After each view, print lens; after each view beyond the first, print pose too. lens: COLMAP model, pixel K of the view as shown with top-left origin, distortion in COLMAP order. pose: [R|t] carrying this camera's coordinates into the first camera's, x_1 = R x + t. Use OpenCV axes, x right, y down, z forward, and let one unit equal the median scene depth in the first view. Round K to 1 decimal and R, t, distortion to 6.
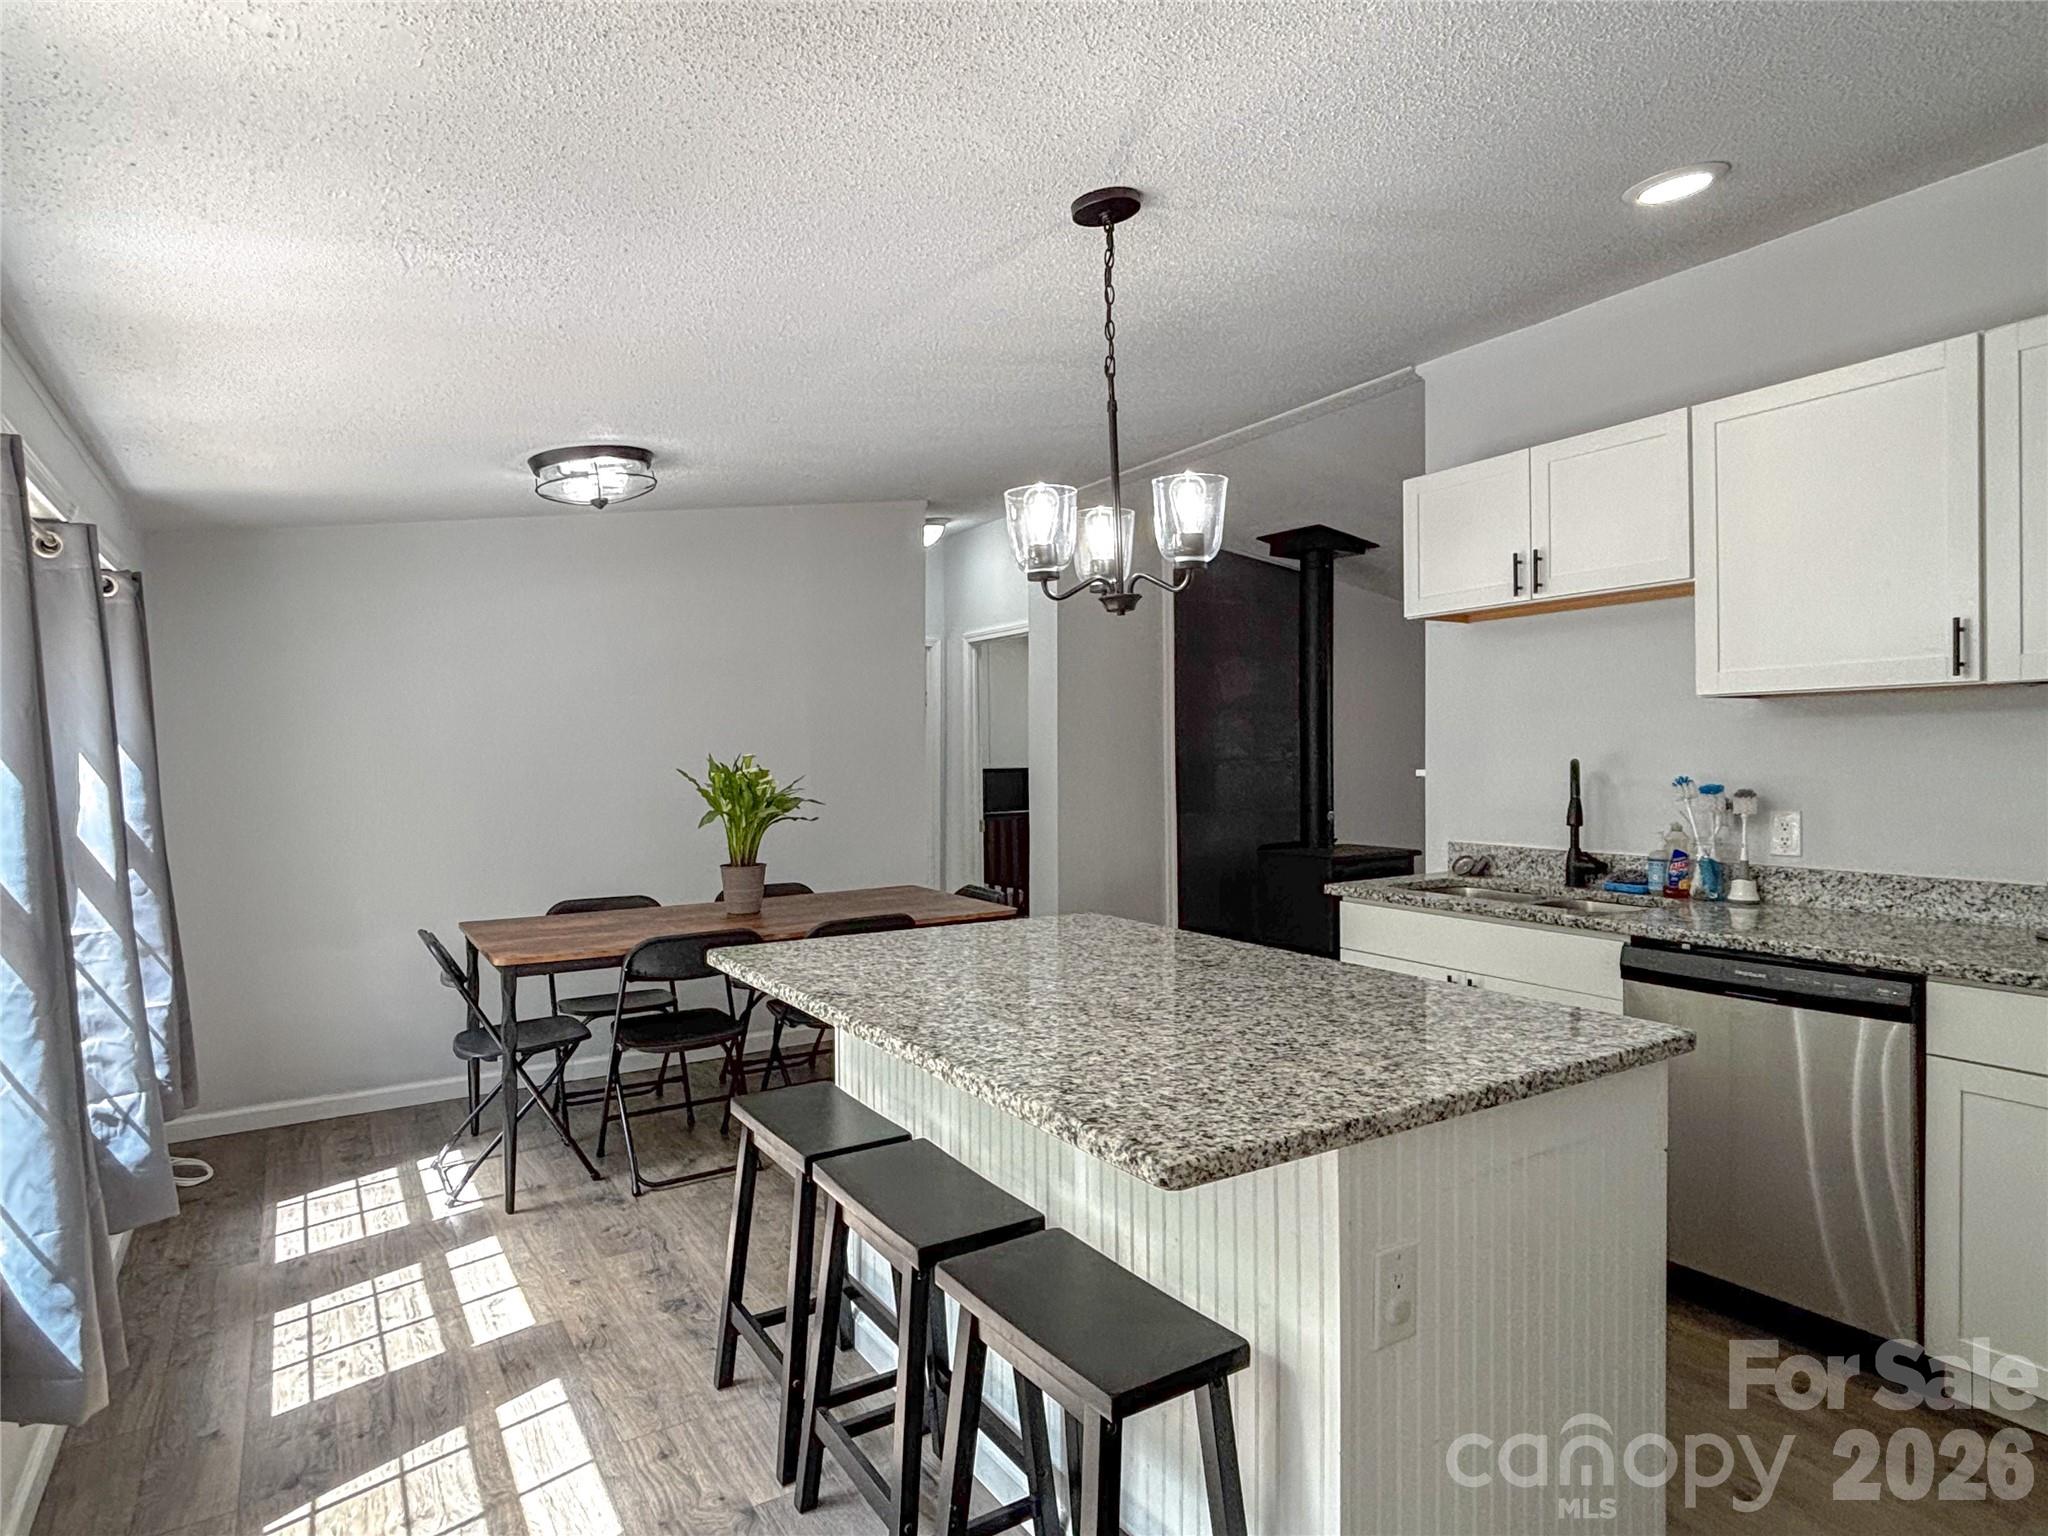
lens RADIAL K [[1133.8, 0, 1003.6], [0, 1133.8, 760.3], [0, 0, 1]] dist [0.002262, -0.003894]
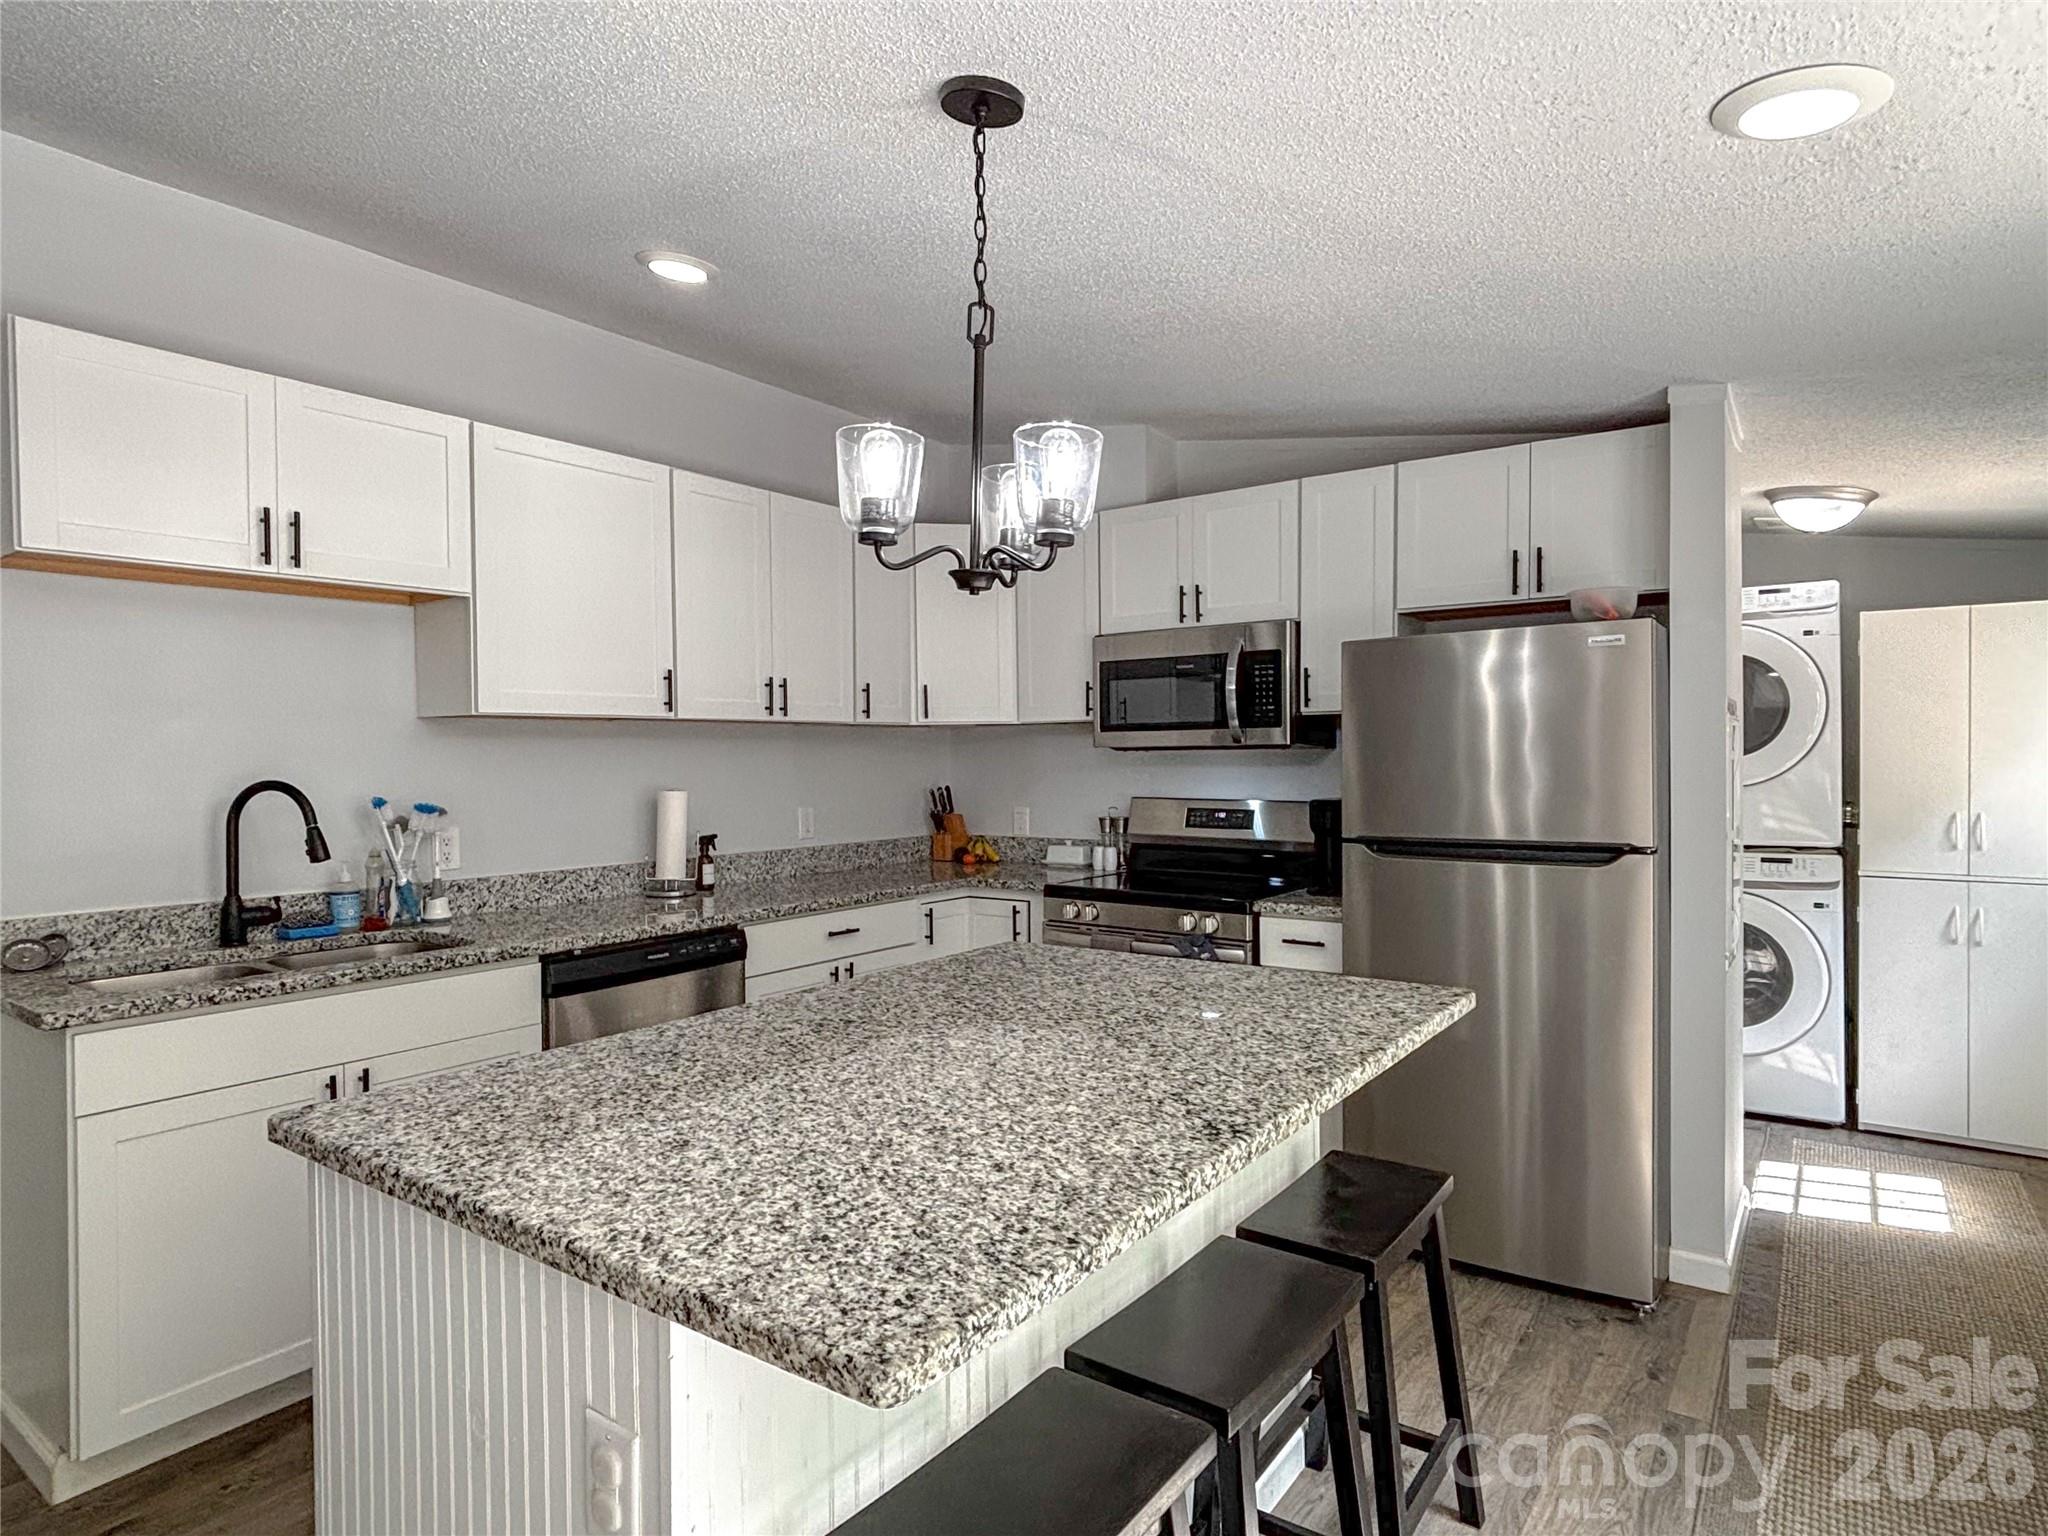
lens RADIAL K [[1133.8, 0, 1019.3], [0, 1133.8, 768.0], [0, 0, 1]] dist [0.002262, -0.003894]
pose [[-0.375008, 0.001810, 0.927020, -0.492430], [0.017090, 0.999842, 0.004961, -0.005669], [-0.926864, 0.017704, -0.374979, 0.940618]]
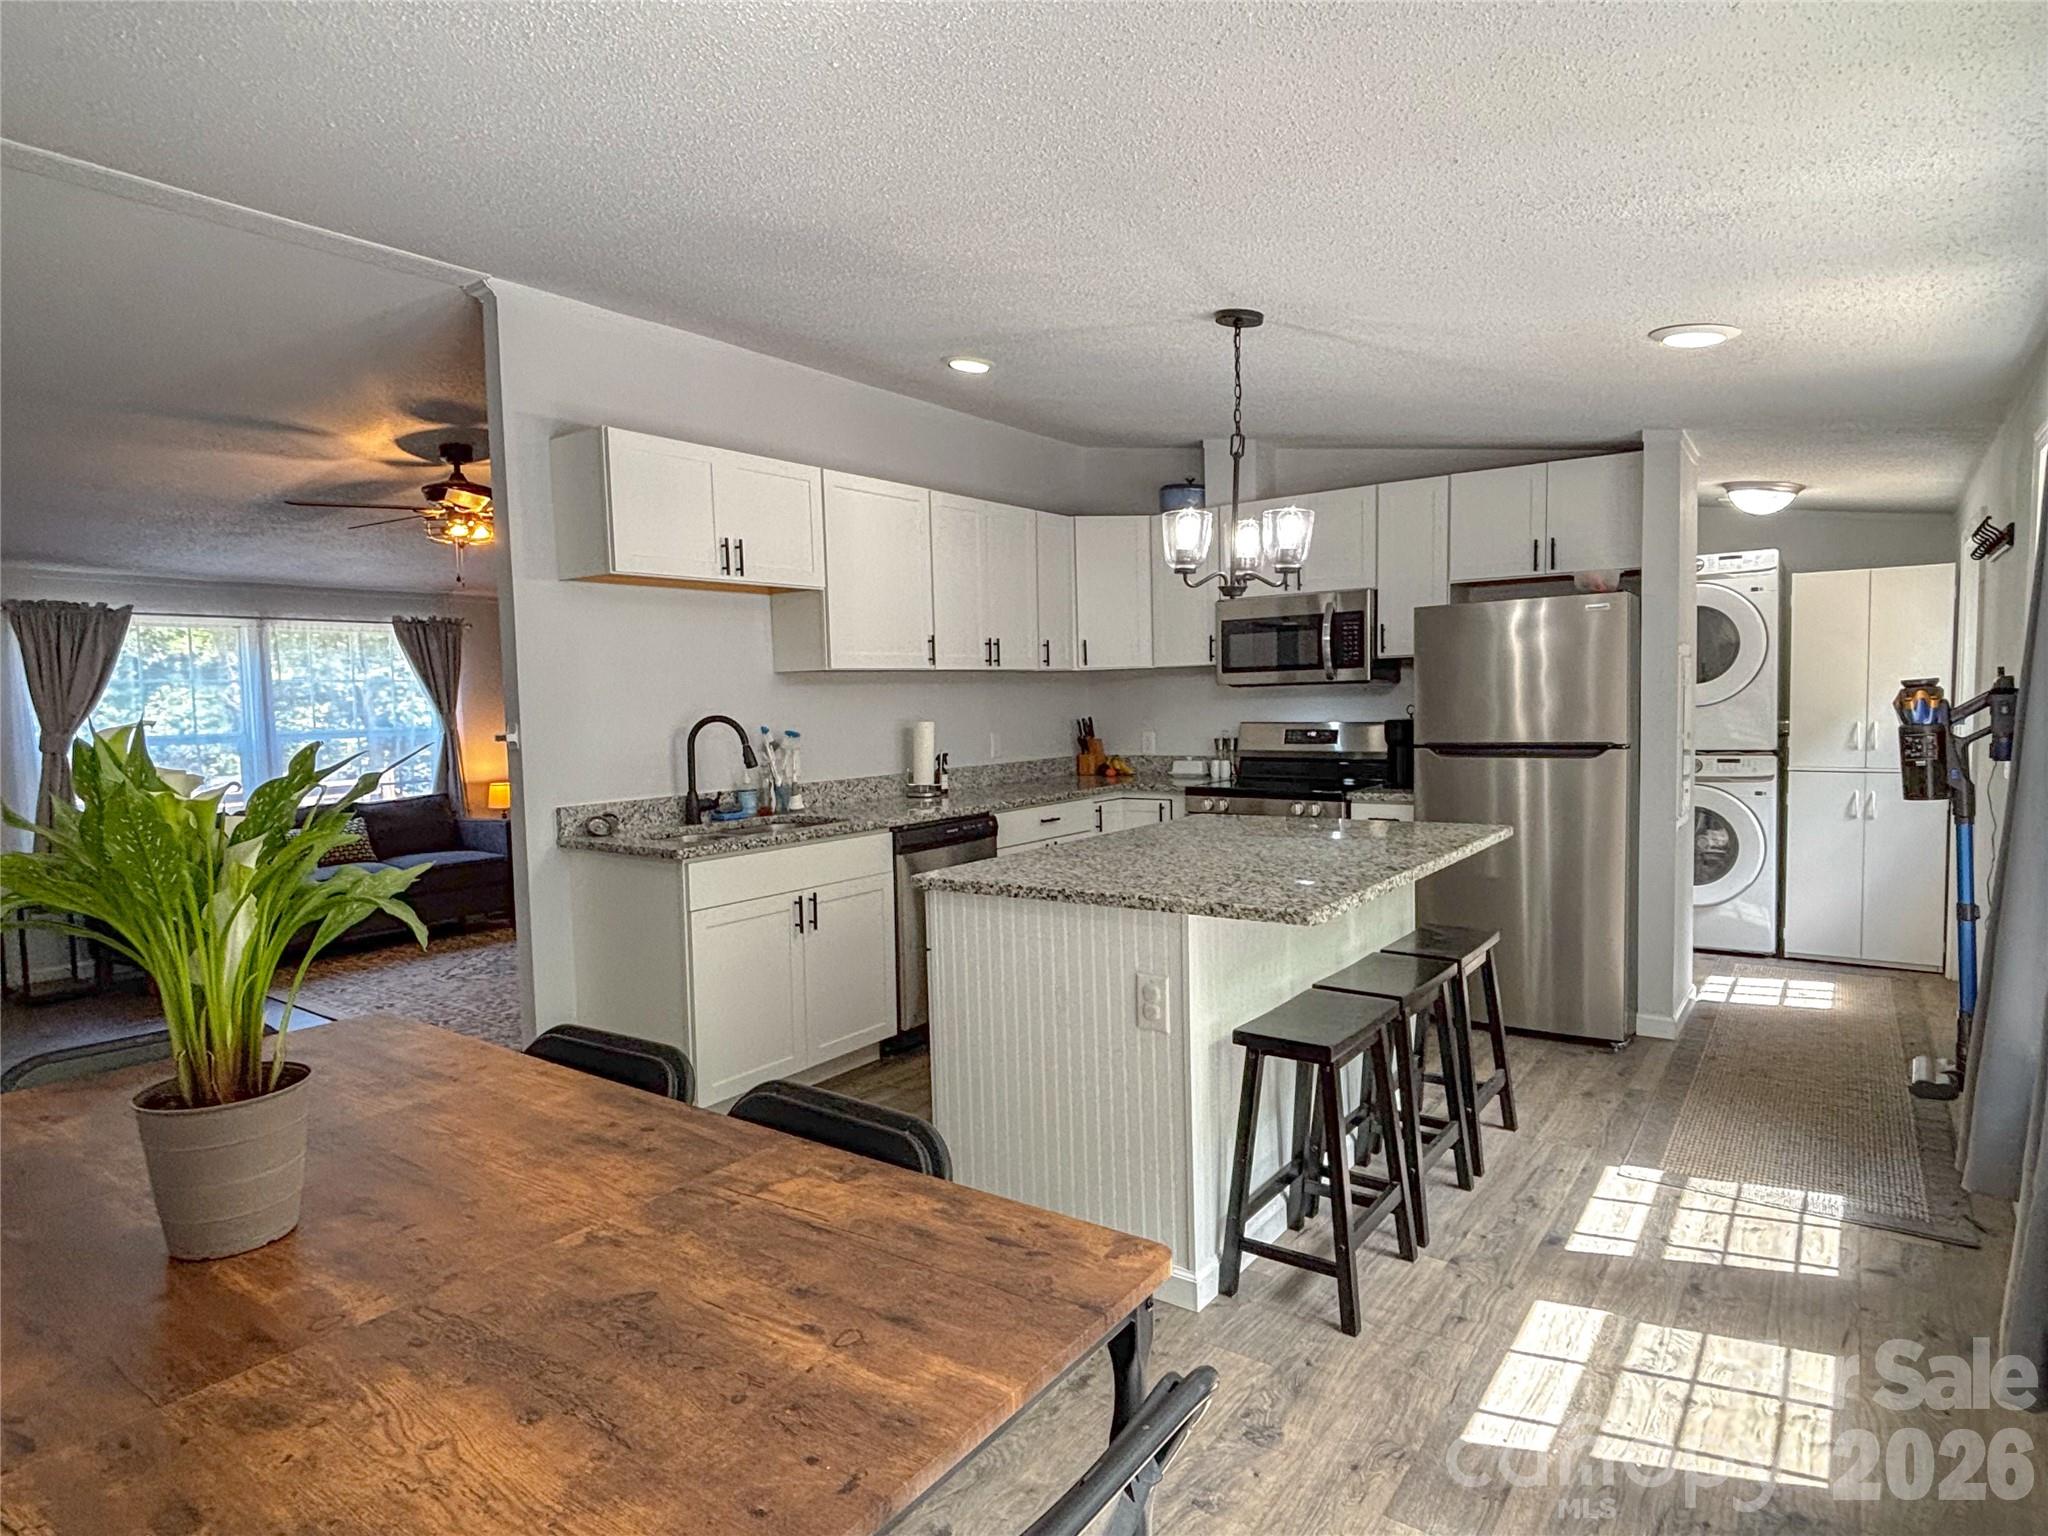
lens RADIAL K [[1133.8, 0, 1014.1], [0, 1133.8, 765.5], [0, 0, 1]] dist [0.002262, -0.003894]
pose [[-0.367095, -0.039655, 0.929338, -0.852309], [0.033790, 0.997863, 0.055926, -0.005773], [-0.929570, 0.051932, -0.364970, 1.329862]]
